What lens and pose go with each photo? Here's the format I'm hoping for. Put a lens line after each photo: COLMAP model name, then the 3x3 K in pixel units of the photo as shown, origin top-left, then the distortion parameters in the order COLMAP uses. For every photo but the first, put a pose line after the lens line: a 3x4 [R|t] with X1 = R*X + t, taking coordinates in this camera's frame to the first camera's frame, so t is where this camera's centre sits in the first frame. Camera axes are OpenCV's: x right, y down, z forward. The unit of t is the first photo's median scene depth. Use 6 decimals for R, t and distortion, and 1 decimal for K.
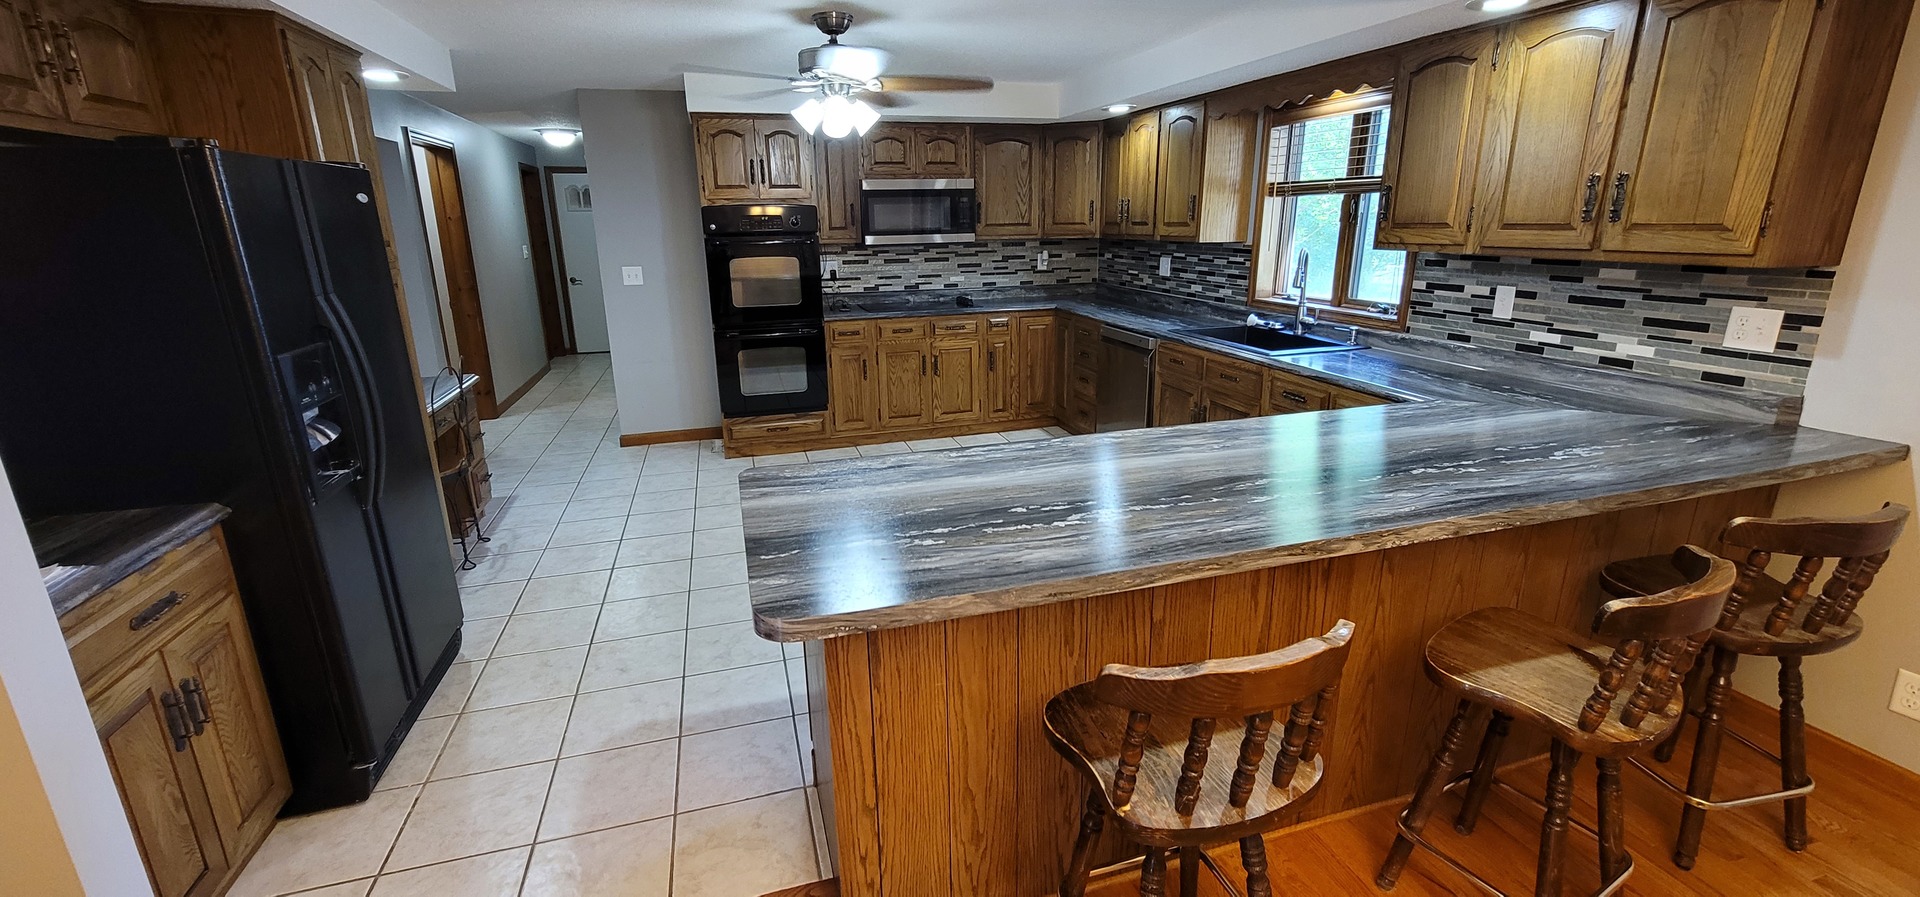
lens RADIAL K [[786.1, 0, 962.2], [0, 786.1, 435.4], [0, 0, 1]] dist [-0.006875, 0.002120]
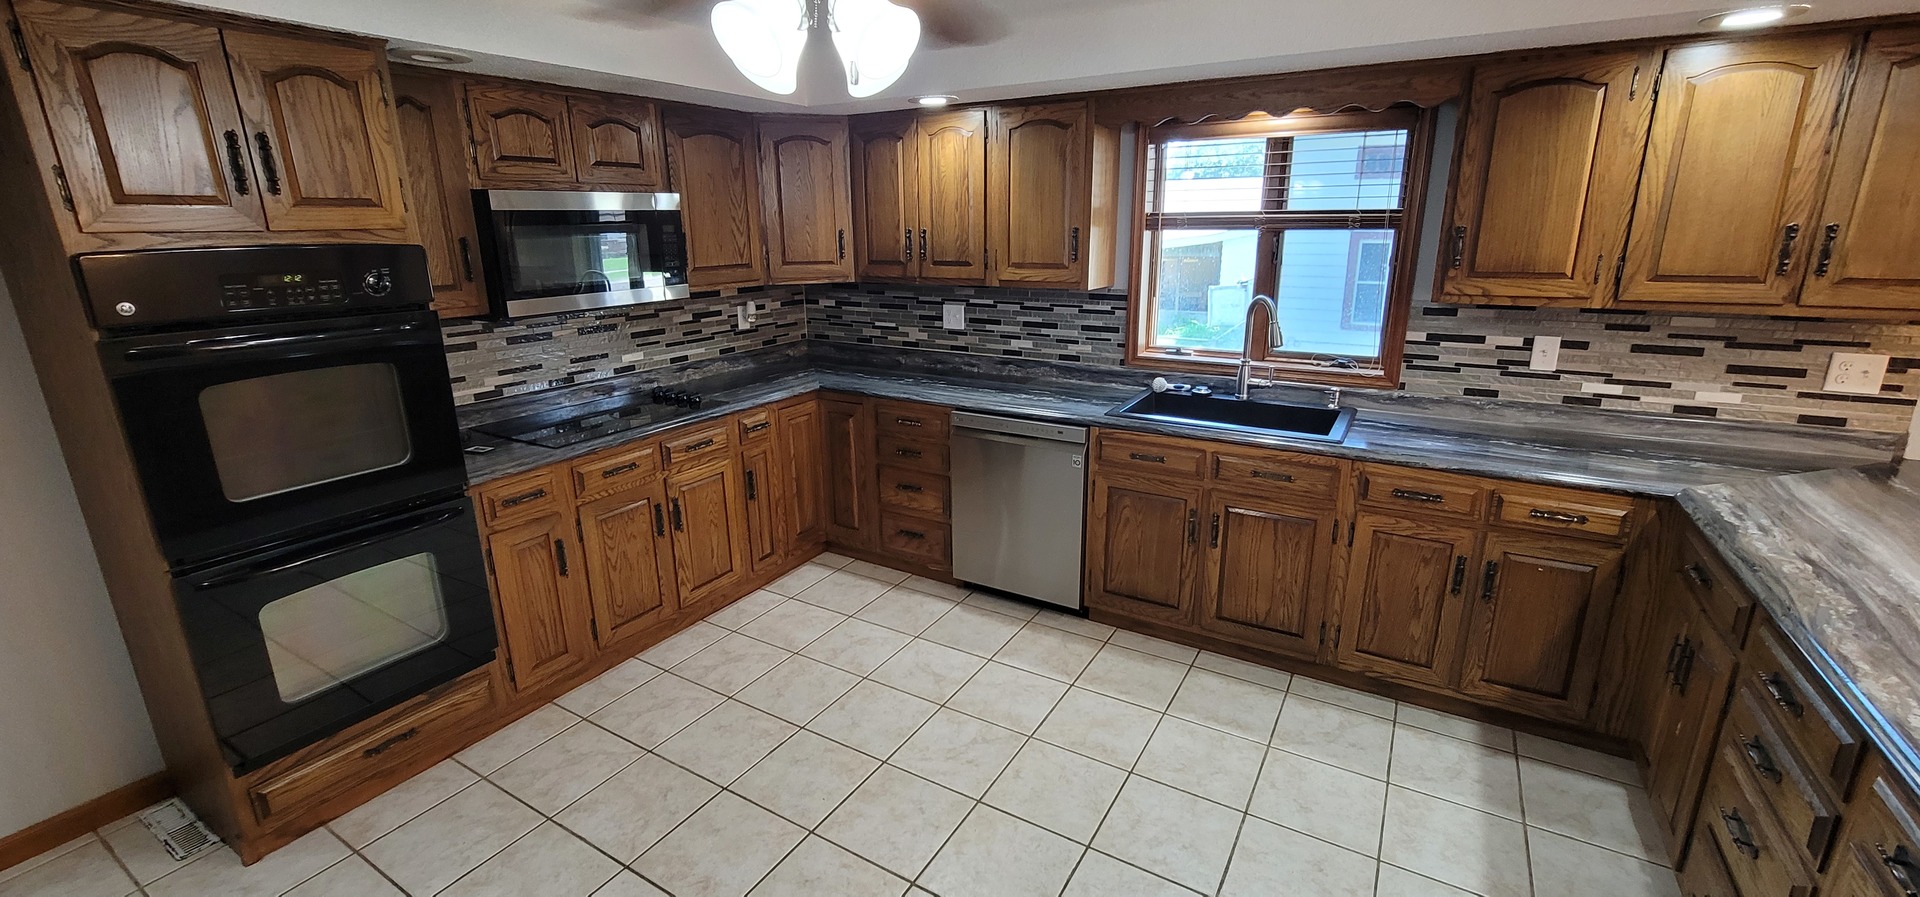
lens RADIAL K [[786.1, 0, 961.4], [0, 786.1, 436.8], [0, 0, 1]] dist [-0.006875, 0.002120]
pose [[0.739978, -0.171379, 0.650433, -0.361256], [0.180188, 0.982160, 0.053789, -0.204405], [-0.648047, 0.077397, 0.757657, 0.623270]]
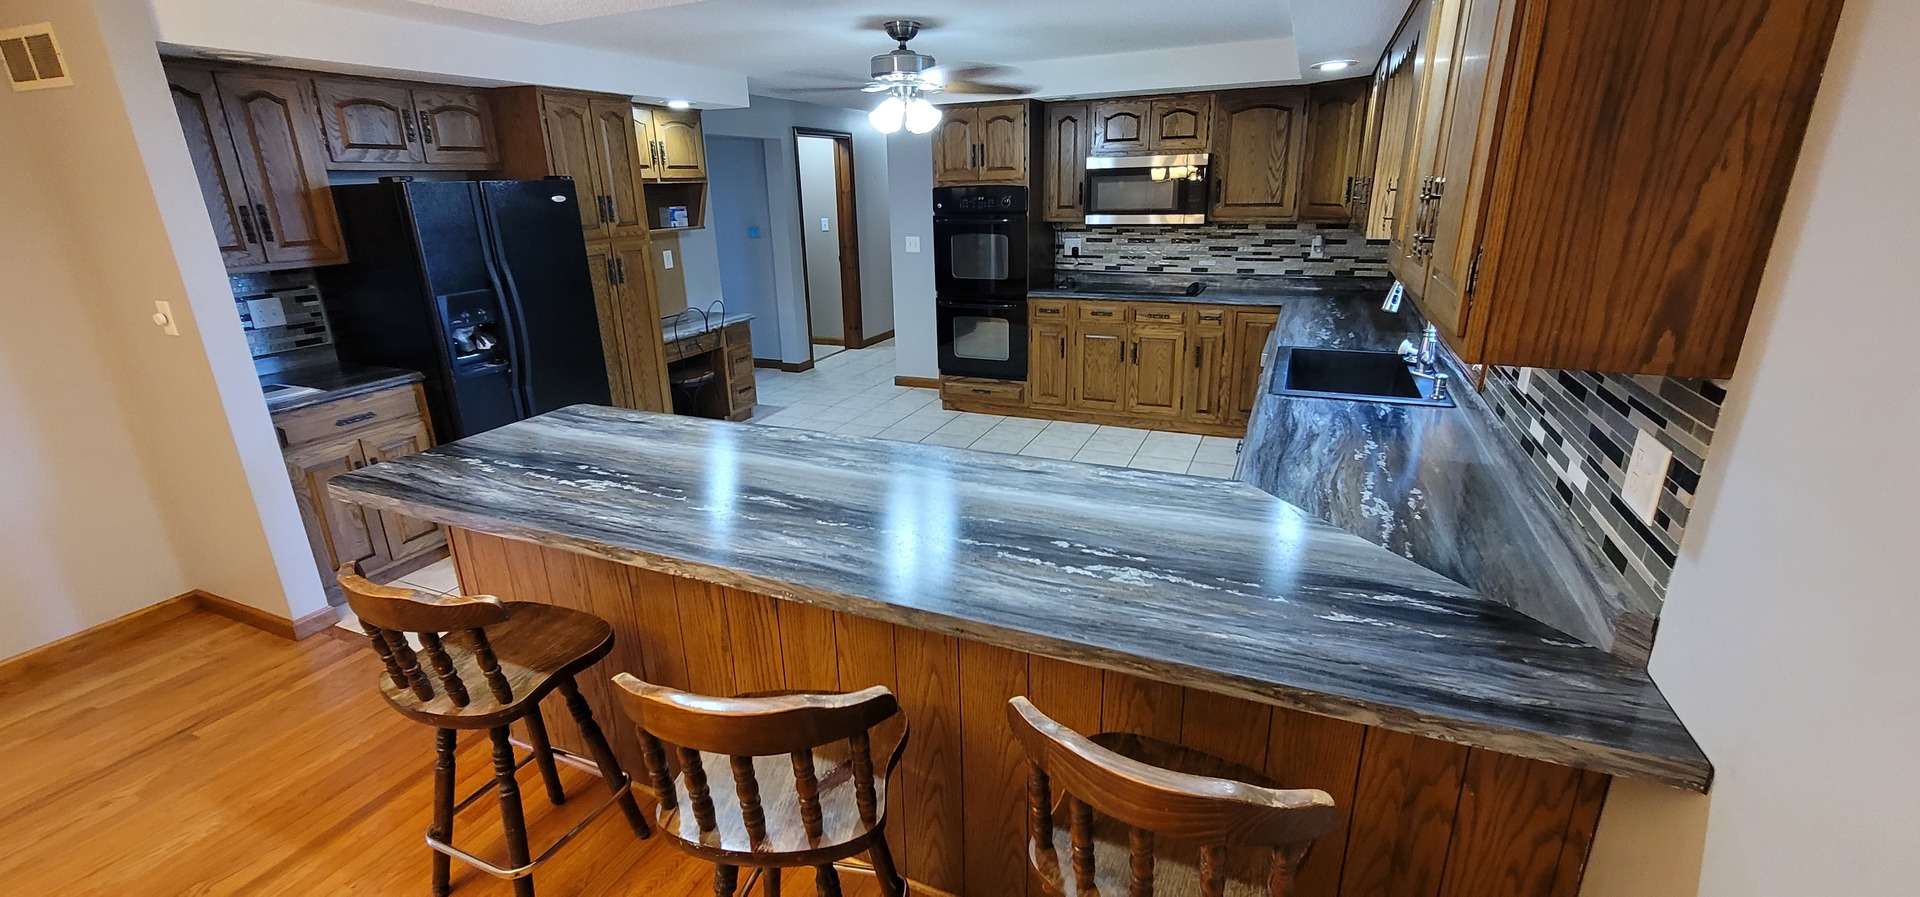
lens RADIAL K [[786.1, 0, 961.3], [0, 786.1, 434.4], [0, 0, 1]] dist [-0.006875, 0.002120]
pose [[0.761839, 0.195071, -0.617696, 0.616070], [-0.162200, 0.980648, 0.109642, -0.092261], [0.627130, 0.016661, 0.778736, 0.180675]]
